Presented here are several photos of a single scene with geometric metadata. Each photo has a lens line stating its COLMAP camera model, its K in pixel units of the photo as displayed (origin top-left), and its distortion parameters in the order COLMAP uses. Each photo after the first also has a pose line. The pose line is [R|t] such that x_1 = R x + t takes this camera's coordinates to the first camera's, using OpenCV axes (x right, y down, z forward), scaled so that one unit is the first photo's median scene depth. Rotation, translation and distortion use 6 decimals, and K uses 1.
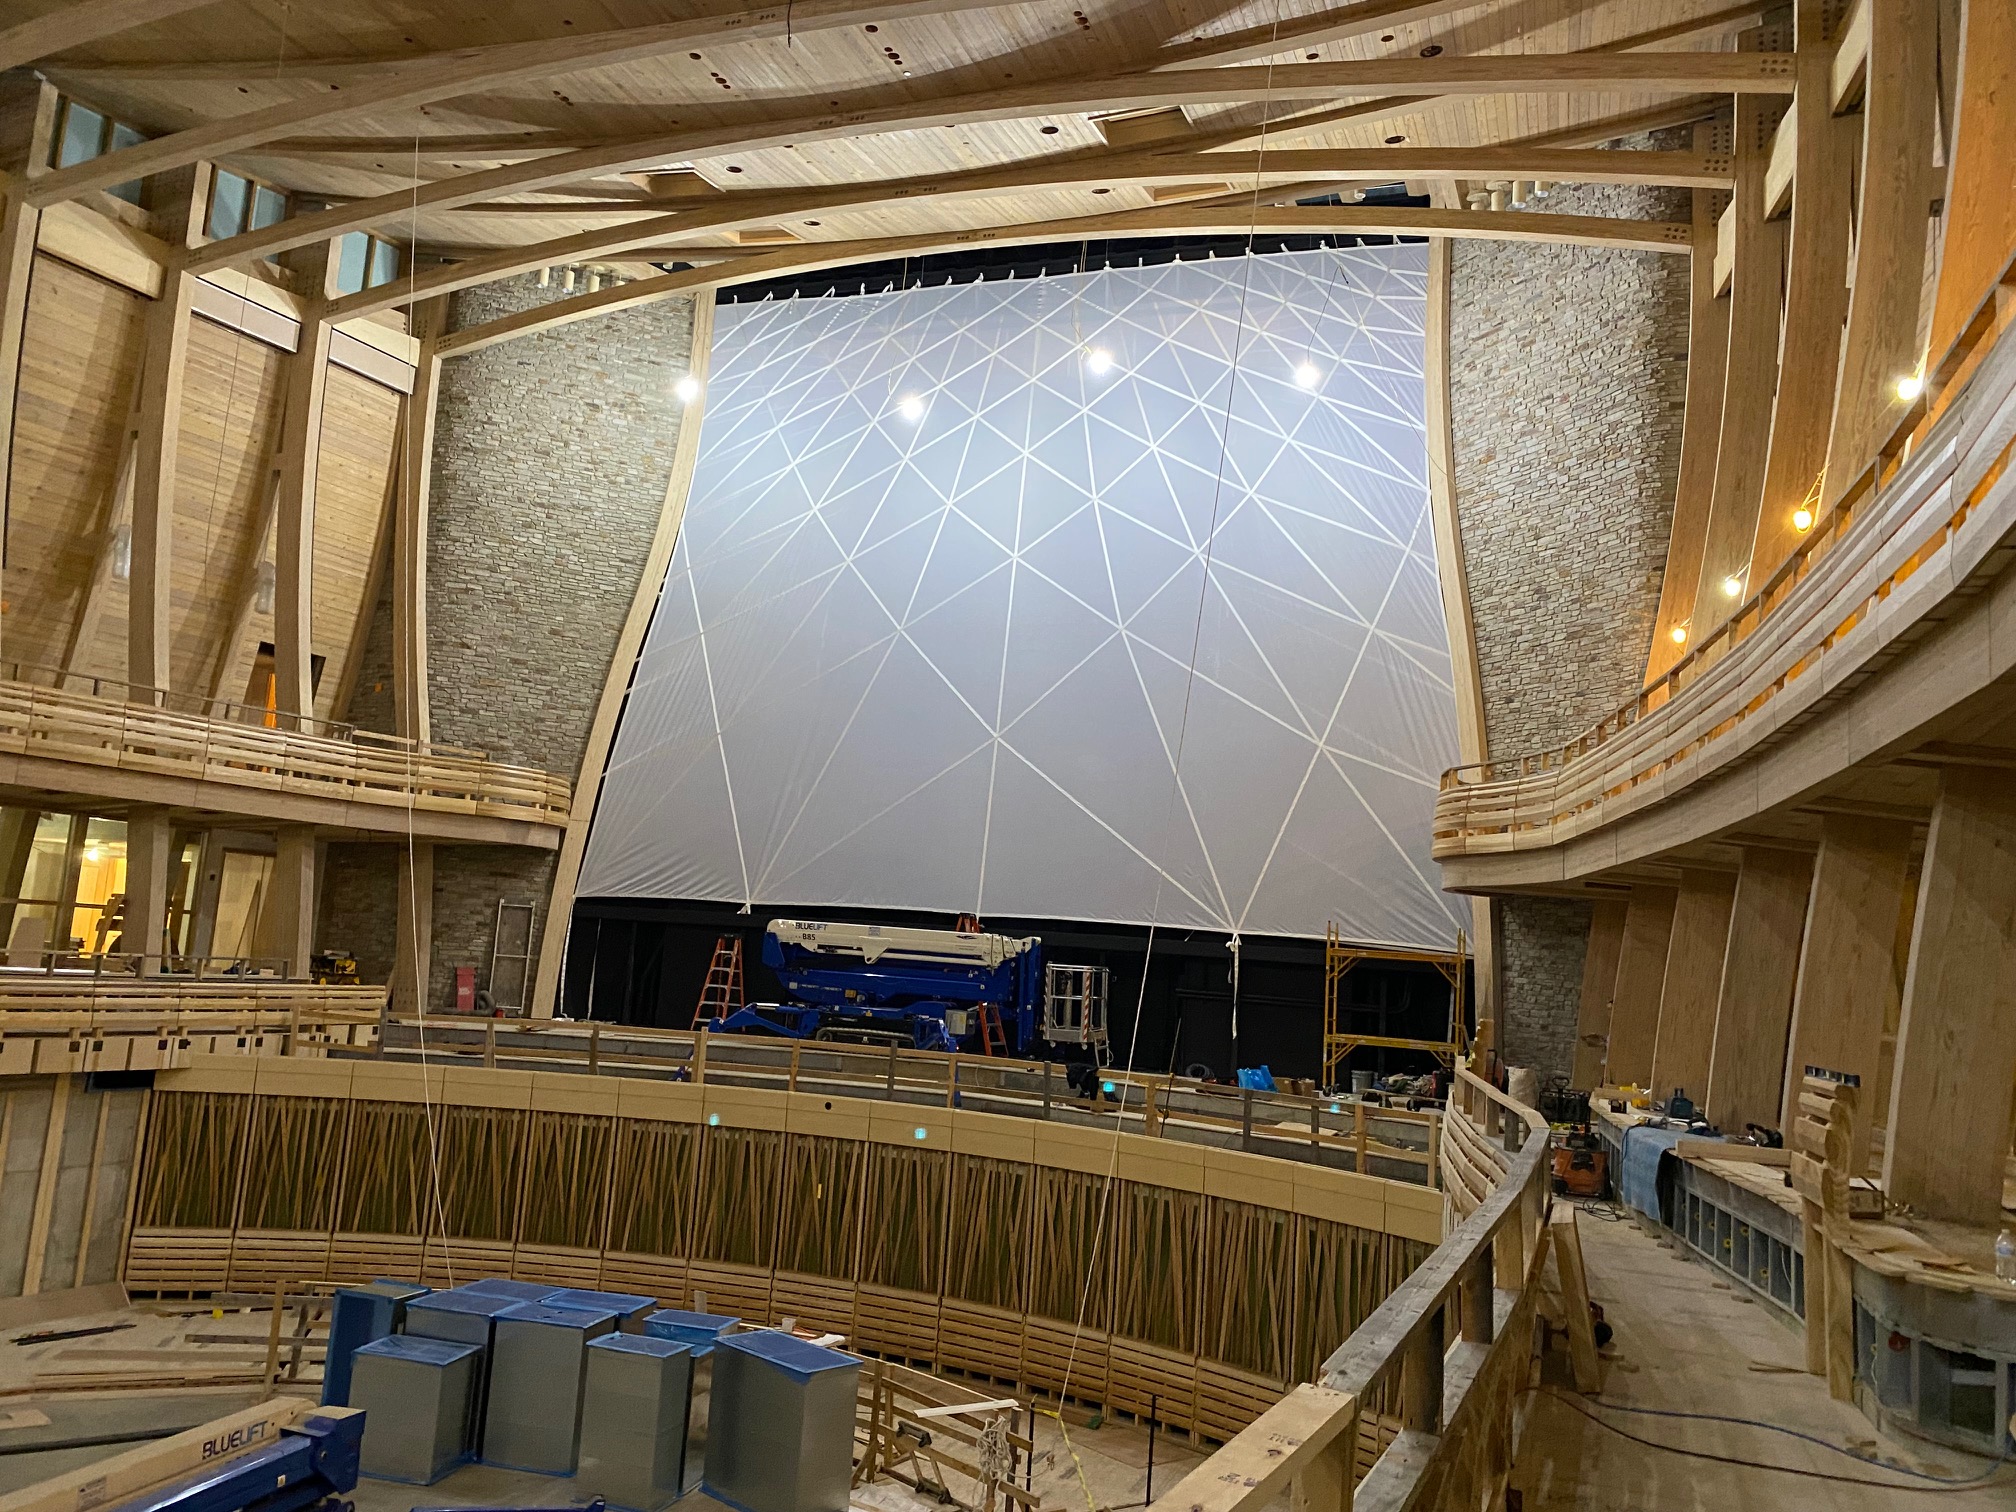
lens RADIAL K [[1524.5, 0, 1010.3], [0, 1524.5, 730.8], [0, 0, 1]] dist [0.016218, -0.009916]
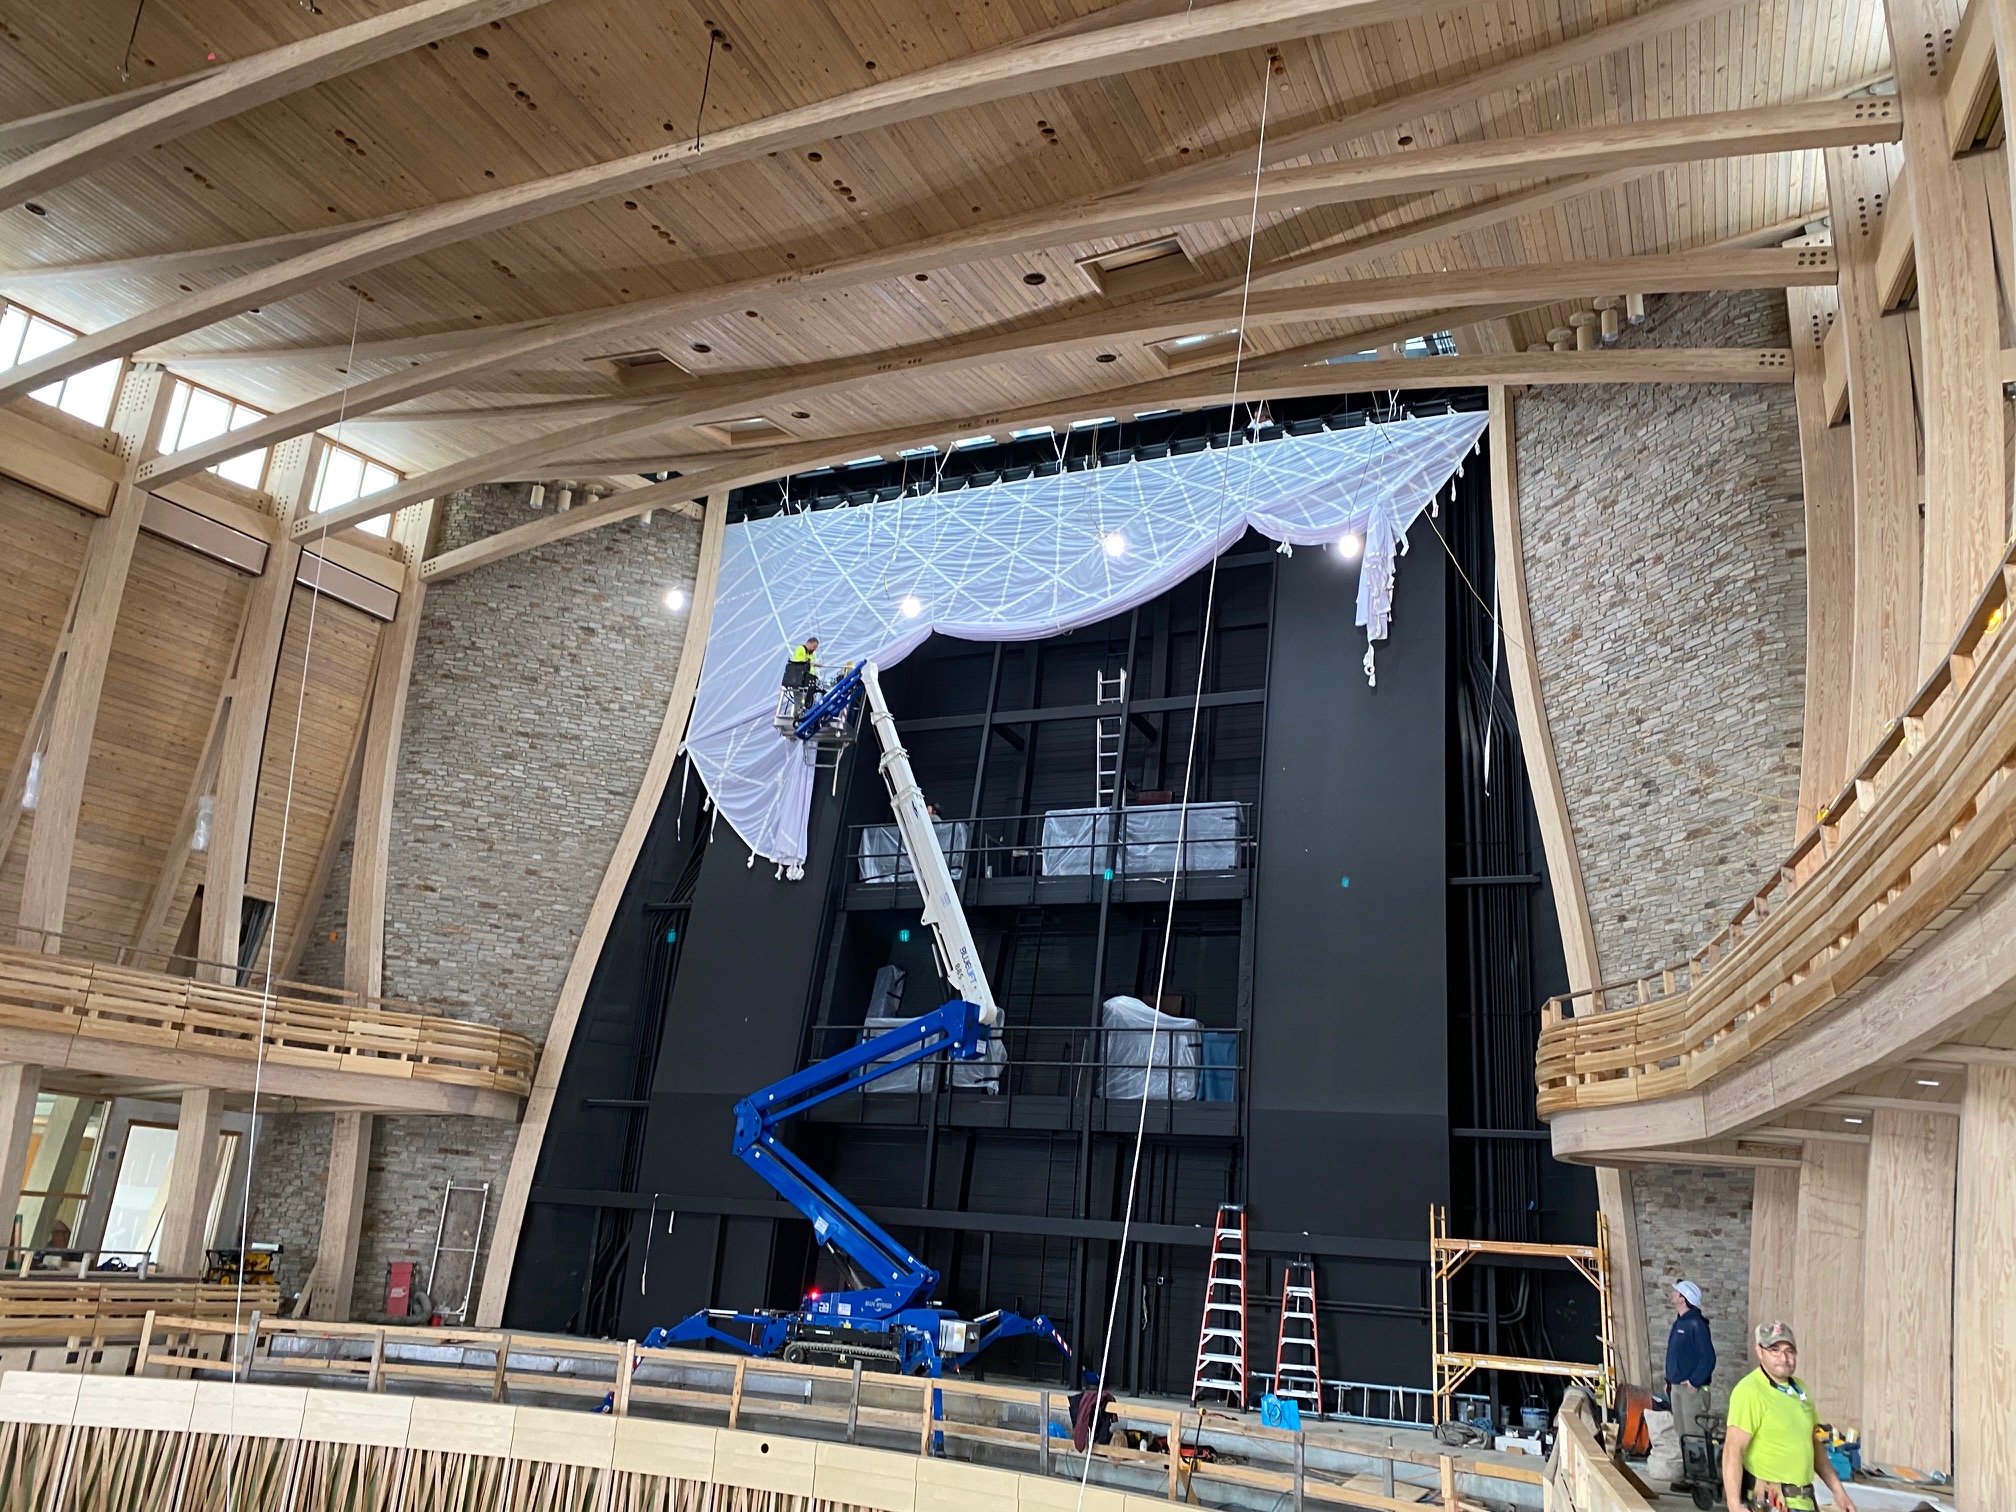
lens RADIAL K [[1524.5, 0, 1010.3], [0, 1524.5, 730.8], [0, 0, 1]] dist [0.016218, -0.009916]
pose [[0.996910, -0.026260, -0.074038, 0.060165], [0.012211, 0.982820, -0.184162, 0.026257], [0.077602, 0.182689, 0.980103, 0.147077]]
